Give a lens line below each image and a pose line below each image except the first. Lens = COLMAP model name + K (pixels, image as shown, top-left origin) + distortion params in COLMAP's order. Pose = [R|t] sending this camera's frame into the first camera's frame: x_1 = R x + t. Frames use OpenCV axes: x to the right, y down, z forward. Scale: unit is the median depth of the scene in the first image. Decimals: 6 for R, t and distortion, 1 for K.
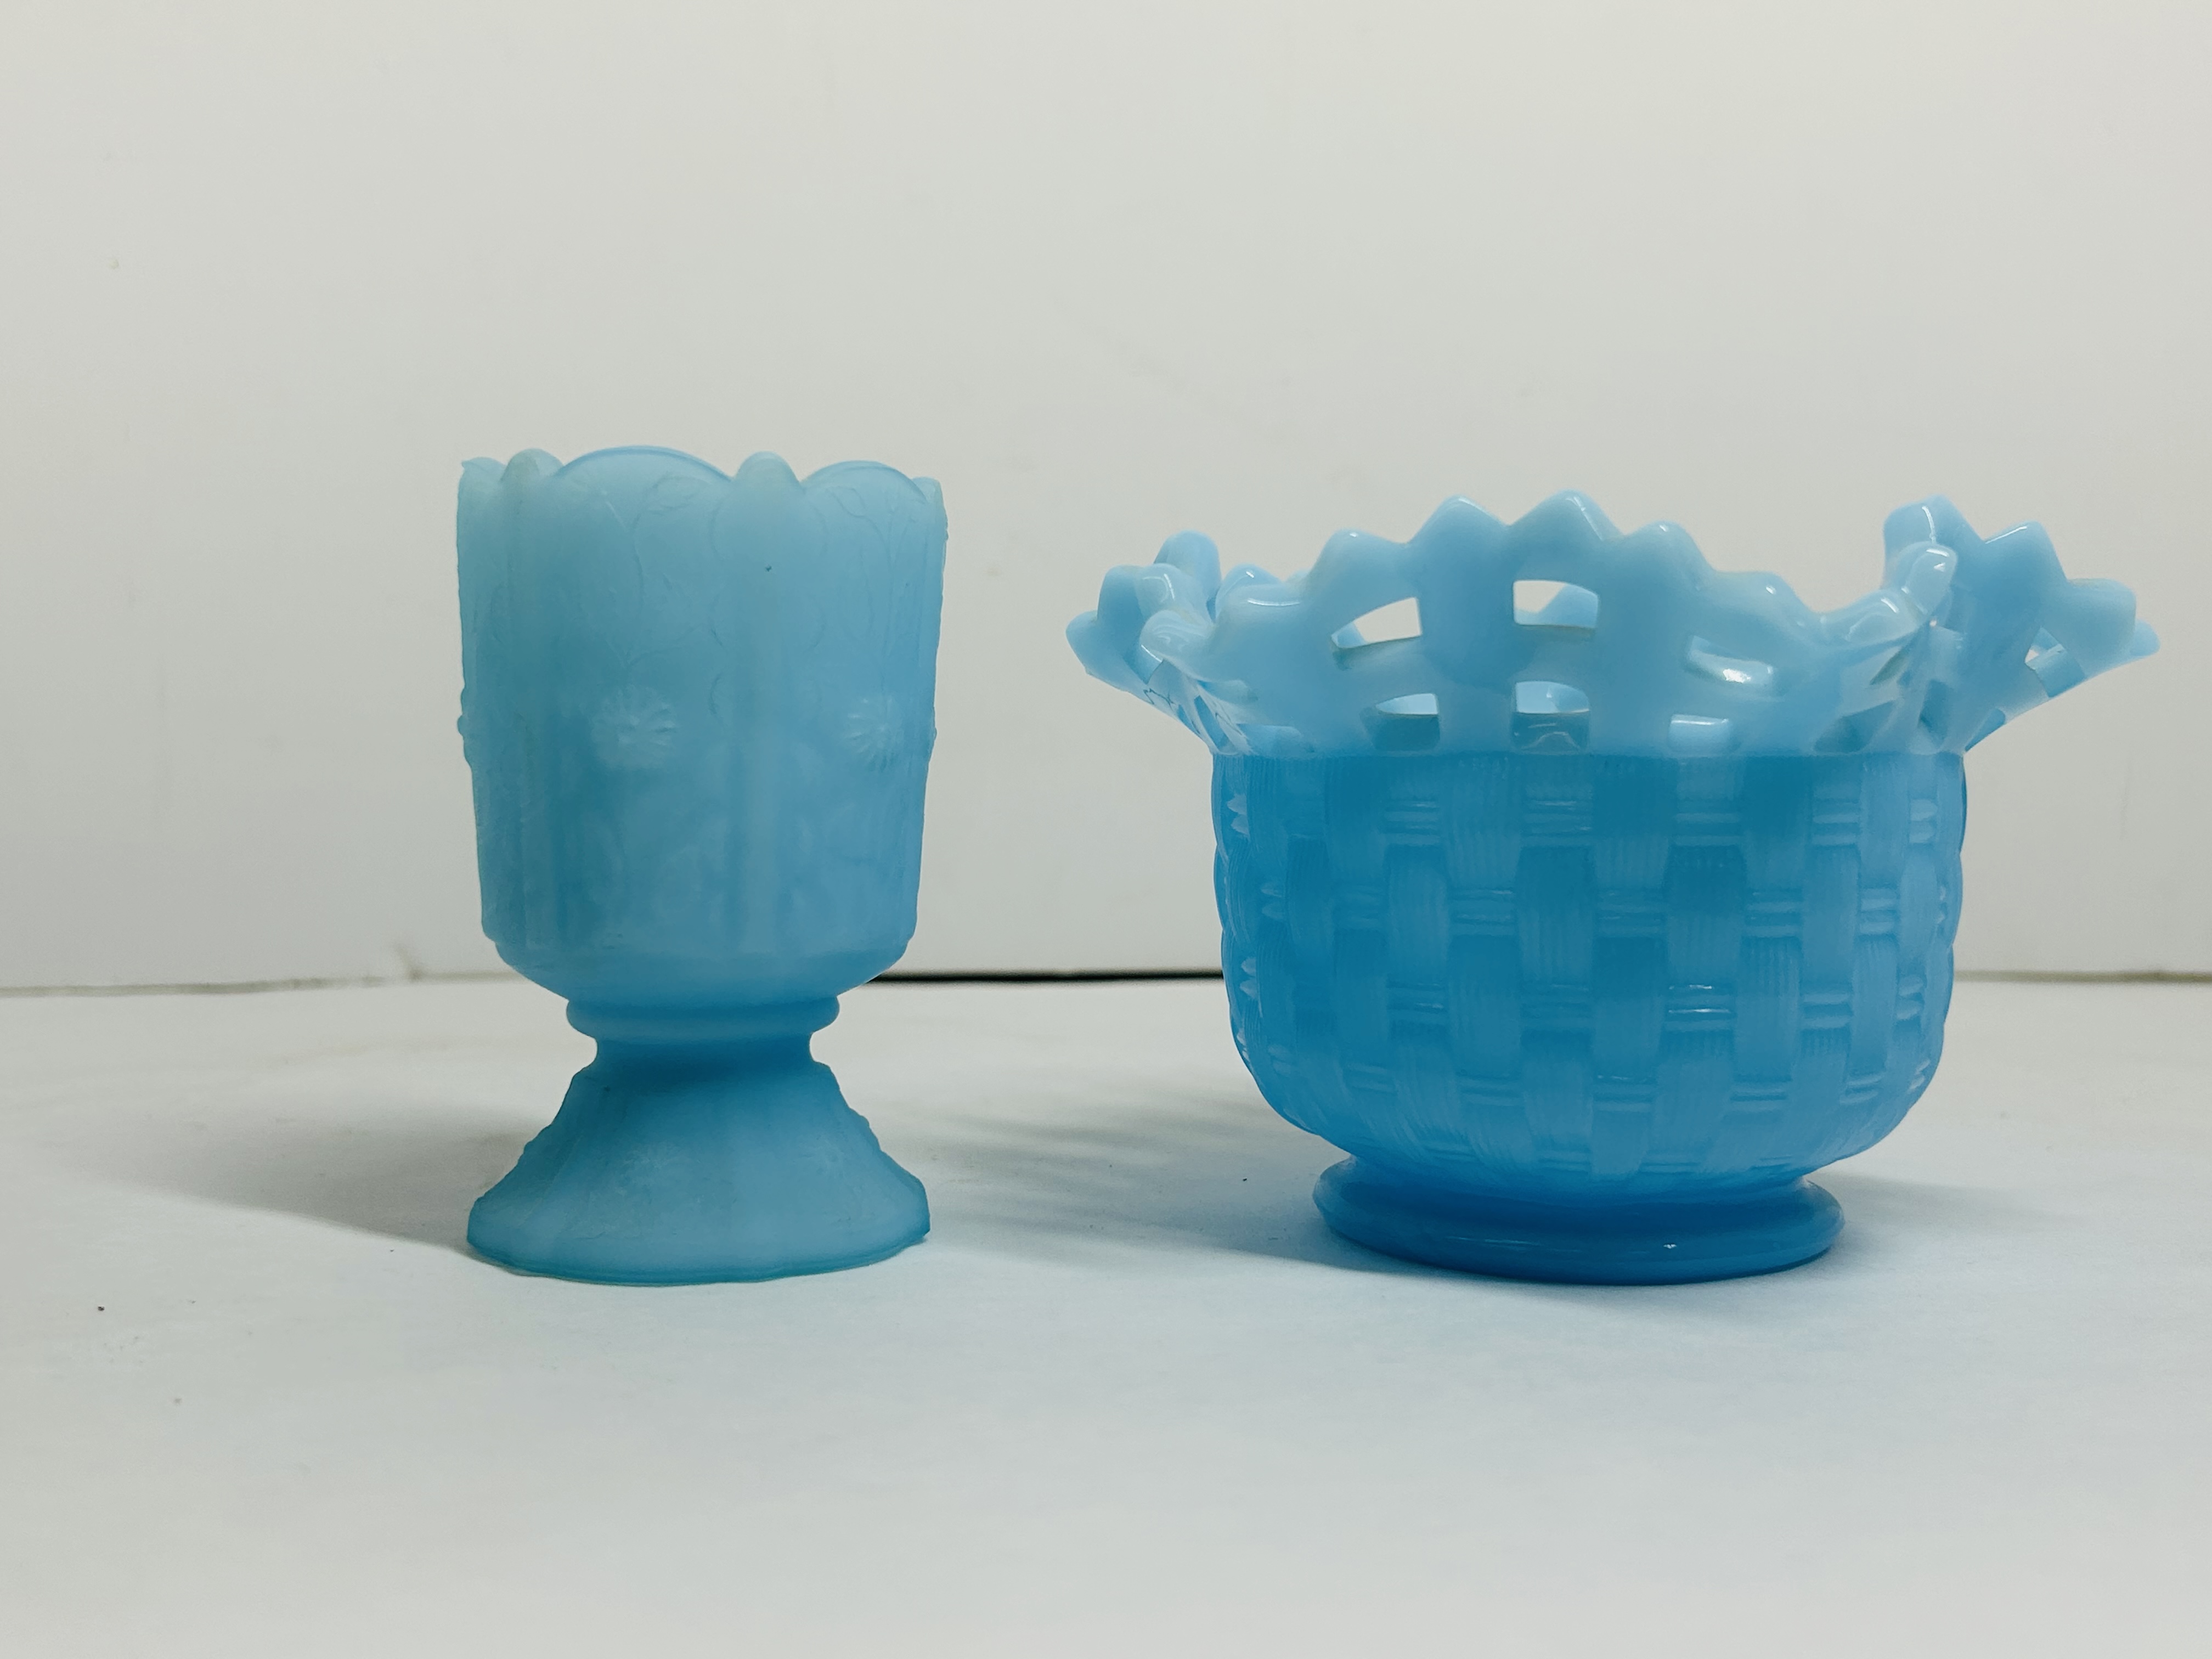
lens RADIAL K [[2484.0, 0, 1106.0], [0, 2484.0, 829.5], [0, 0, 1]] dist [0.019171, -0.000186]
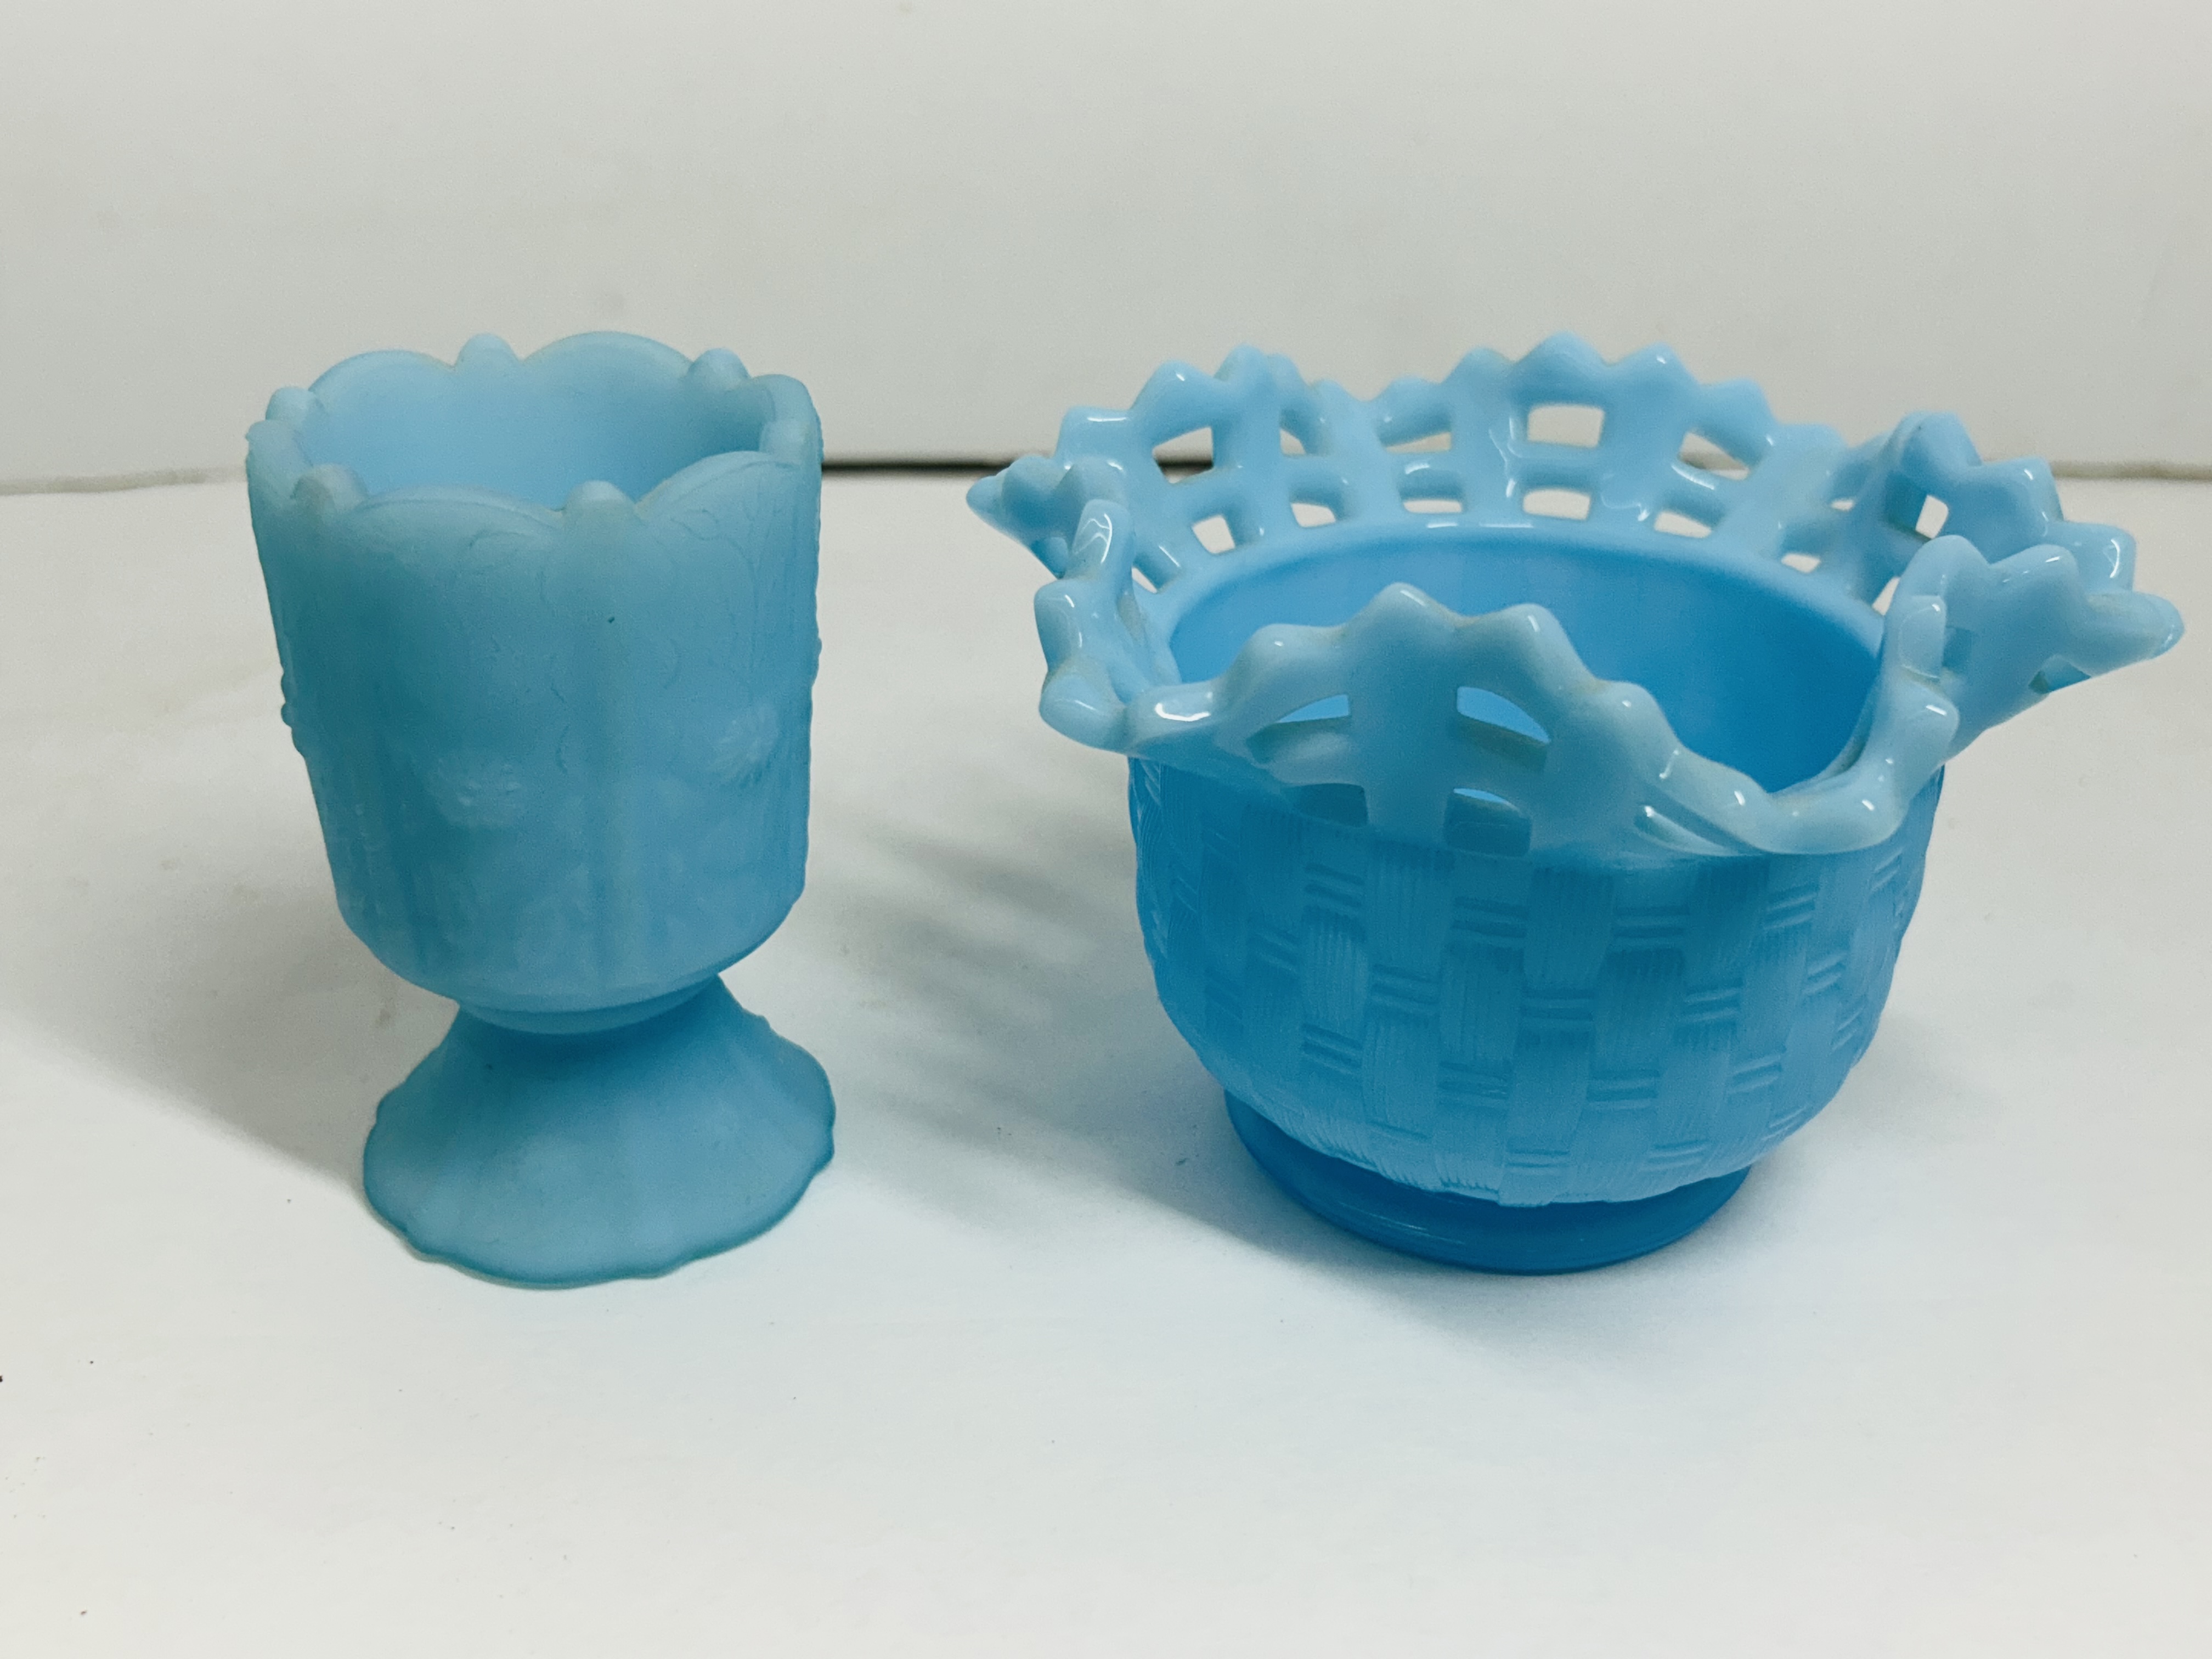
lens RADIAL K [[2492.5, 0, 1128.4], [0, 2492.5, 823.5], [0, 0, 1]] dist [0.011192, -0.018879]
pose [[0.999847, 0.003150, 0.017235, 0.030147], [-0.010174, 0.905249, 0.424760, -0.403443], [-0.014264, -0.424870, 0.905142, 0.169730]]
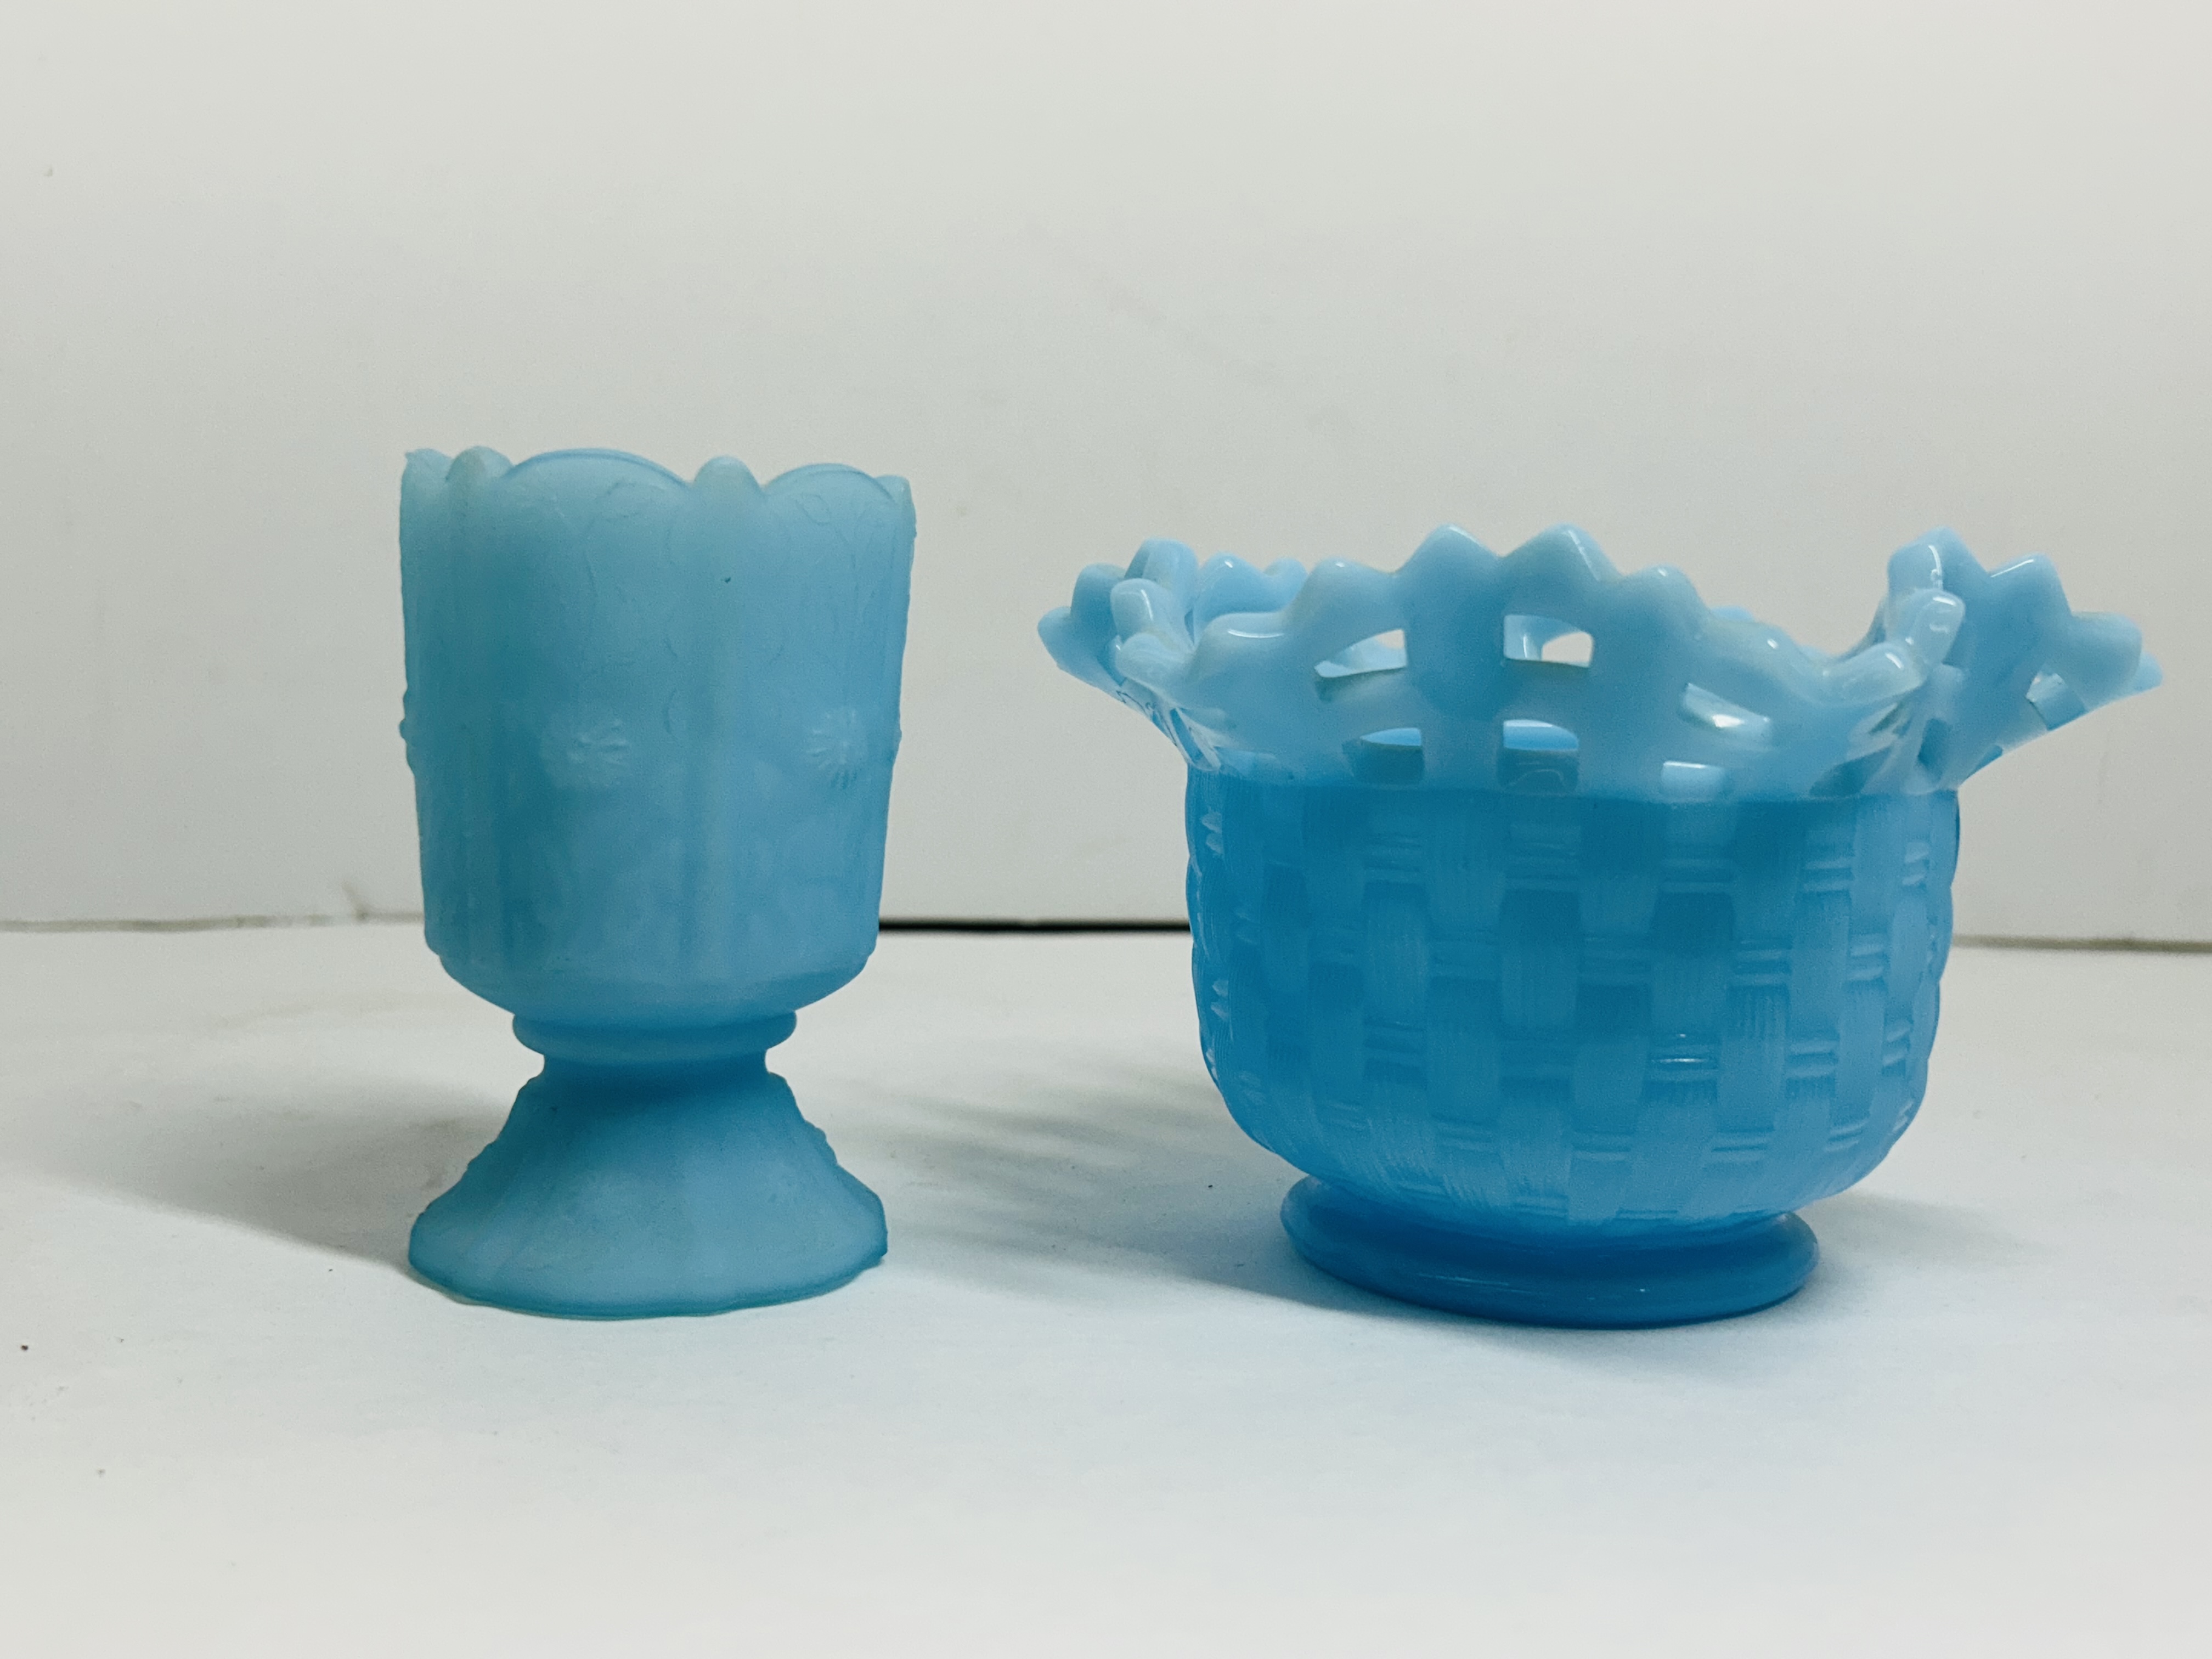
lens RADIAL K [[2492.5, 0, 1128.4], [0, 2492.5, 823.5], [0, 0, 1]] dist [0.011192, -0.018879]
pose [[0.999563, 0.017428, 0.023885, -0.002892], [-0.018681, 0.998406, 0.053267, -0.063897], [-0.022919, -0.053690, 0.998295, 0.034510]]
